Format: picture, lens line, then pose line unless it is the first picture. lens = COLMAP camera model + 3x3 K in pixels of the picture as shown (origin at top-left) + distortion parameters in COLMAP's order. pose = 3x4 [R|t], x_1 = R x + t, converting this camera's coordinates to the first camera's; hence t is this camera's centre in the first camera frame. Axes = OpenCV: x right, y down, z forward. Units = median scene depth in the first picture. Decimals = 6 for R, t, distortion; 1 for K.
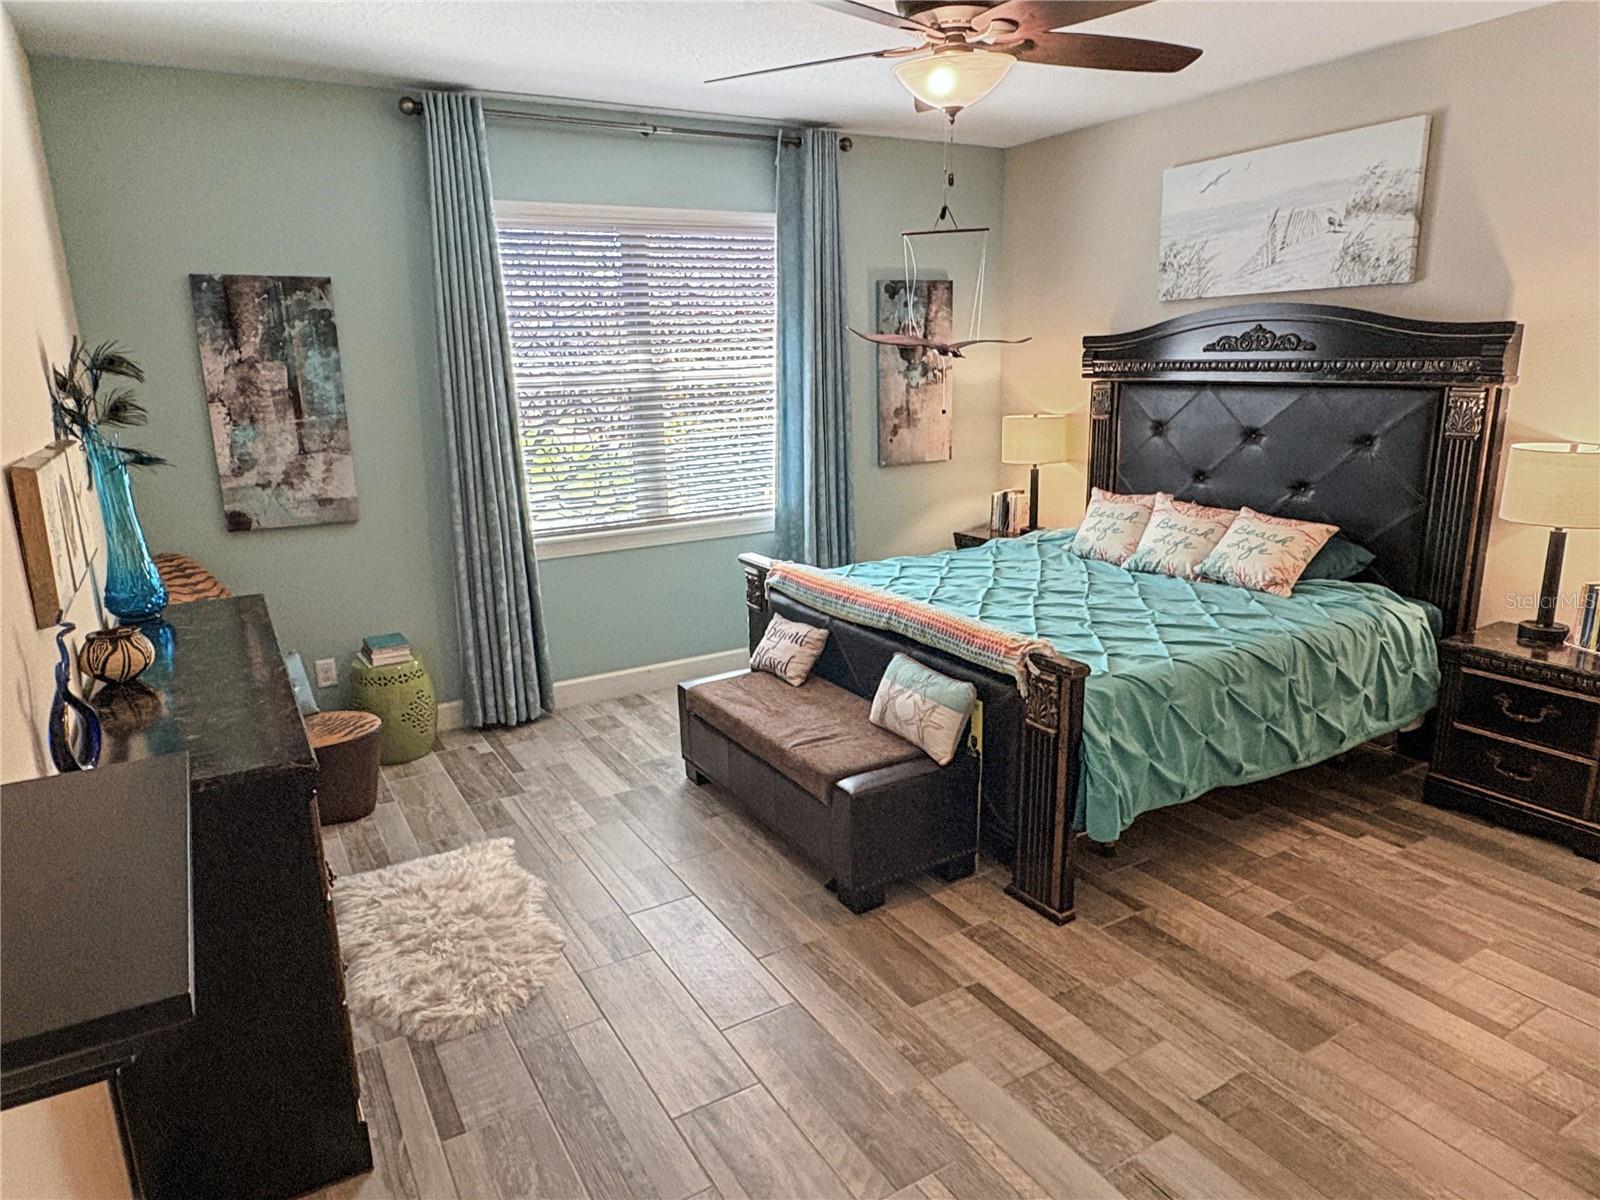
lens RADIAL K [[1025.4, 0, 797.6], [0, 1025.4, 605.4], [0, 0, 1]] dist [-0.012704, -0.003423]
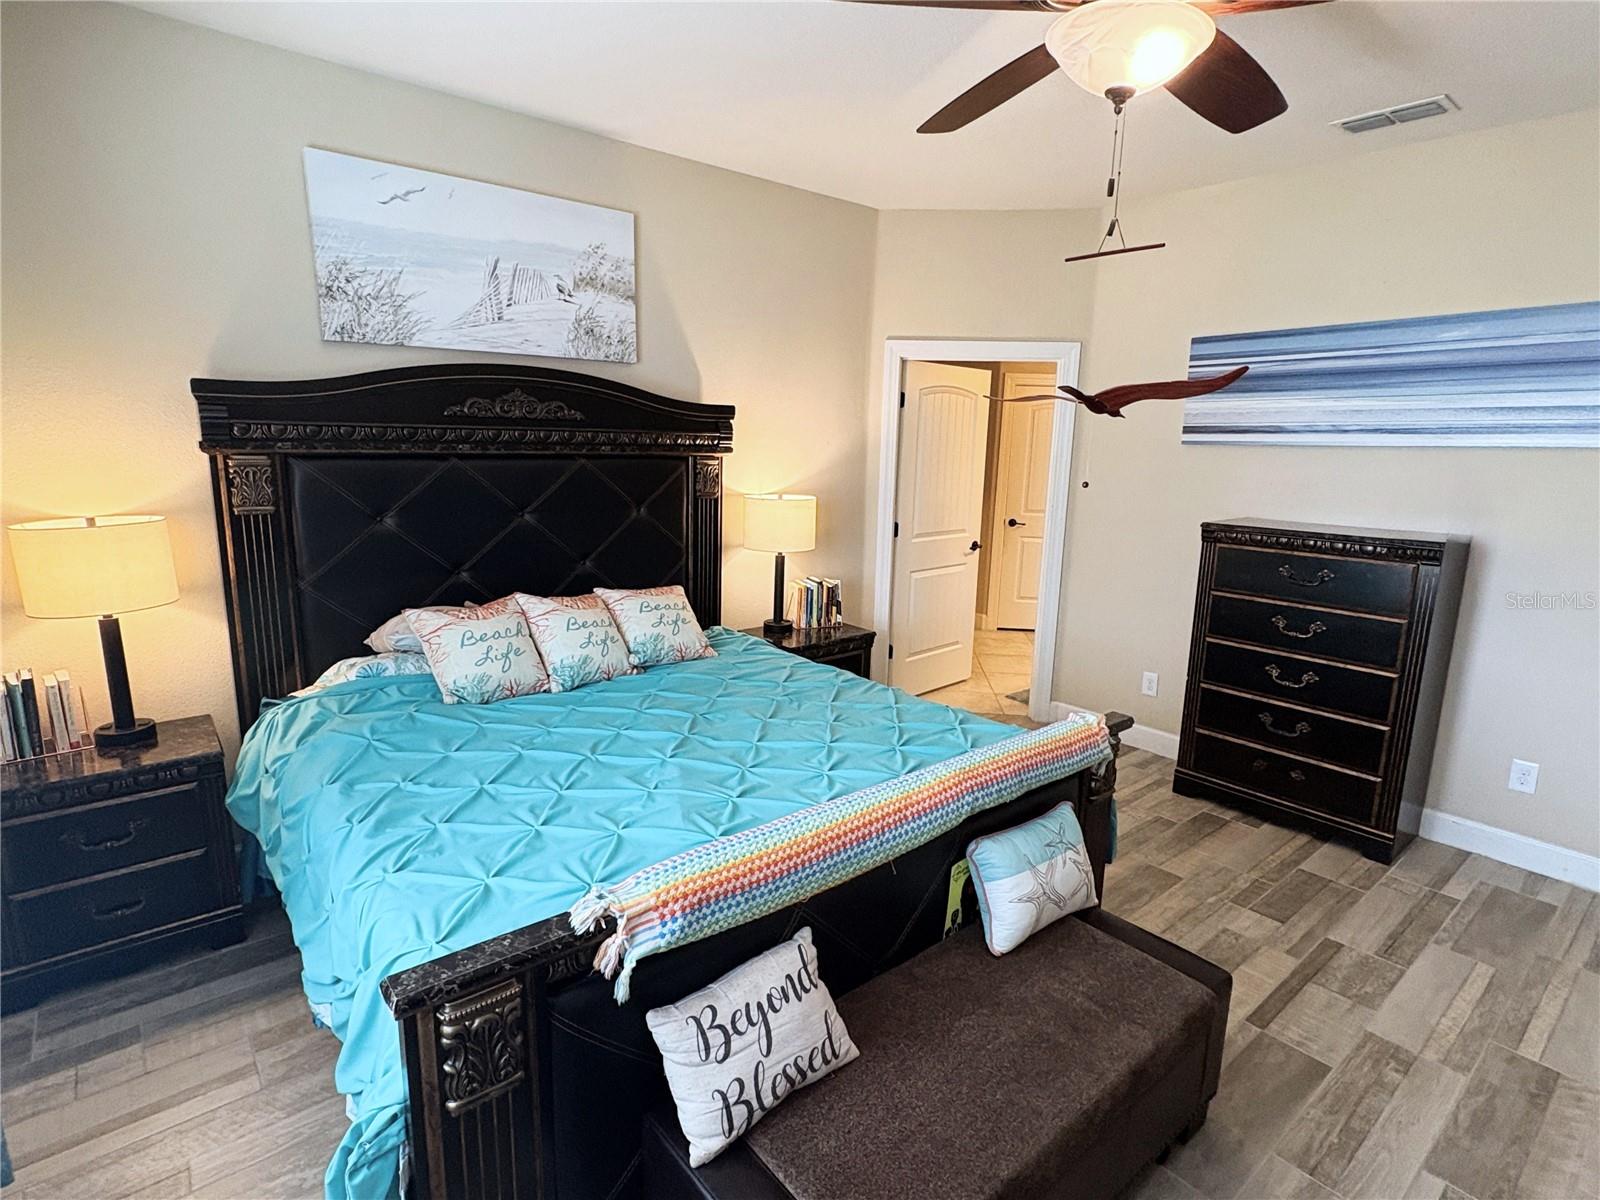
lens RADIAL K [[820.9, 0, 796.7], [0, 820.9, 597.7], [0, 0, 1]] dist [-0.000475, 0.000766]
pose [[-0.162527, -0.167243, 0.972427, -0.331170], [0.217214, 0.955289, 0.200600, -0.208947], [-0.962498, 0.243828, -0.118933, 0.972674]]
